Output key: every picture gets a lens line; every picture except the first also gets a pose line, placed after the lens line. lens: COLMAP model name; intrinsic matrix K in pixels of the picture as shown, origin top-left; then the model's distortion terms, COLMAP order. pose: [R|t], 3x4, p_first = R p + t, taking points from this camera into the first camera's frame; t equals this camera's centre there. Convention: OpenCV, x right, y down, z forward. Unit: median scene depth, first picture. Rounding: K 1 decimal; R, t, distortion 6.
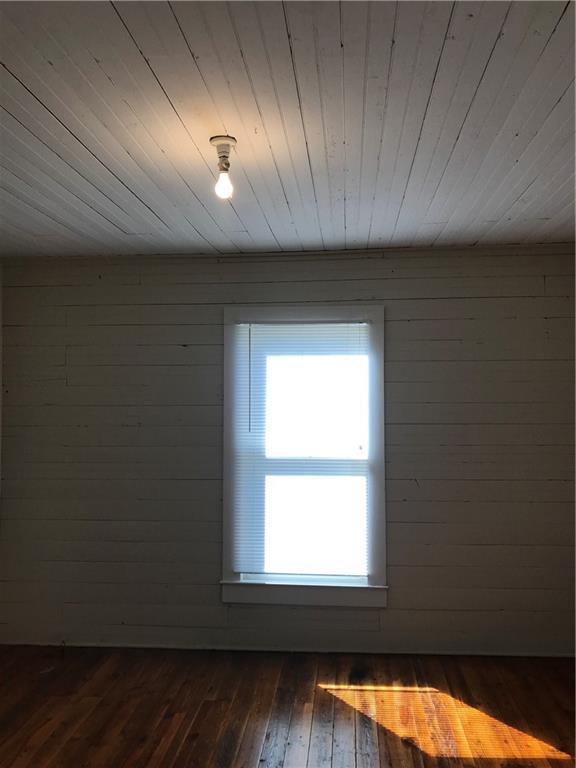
lens RADIAL K [[632.1, 0, 287.2], [0, 632.1, 381.4], [0, 0, 1]] dist [0.016129, -0.006556]
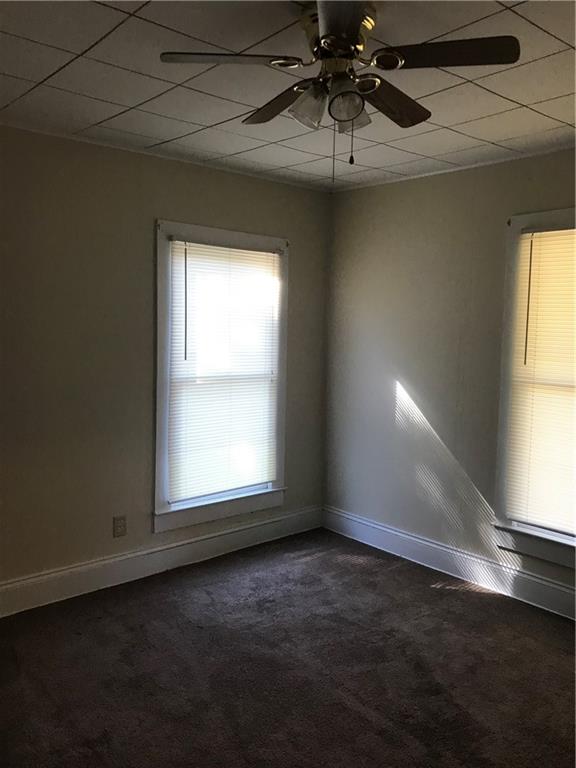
lens RADIAL K [[632.1, 0, 288.3], [0, 632.1, 382.4], [0, 0, 1]] dist [0.016129, -0.006556]
pose [[0.683261, -0.052360, 0.728294, -0.775840], [-0.044679, 0.992558, 0.113276, 0.003256], [-0.728806, -0.109937, 0.675837, 0.274787]]
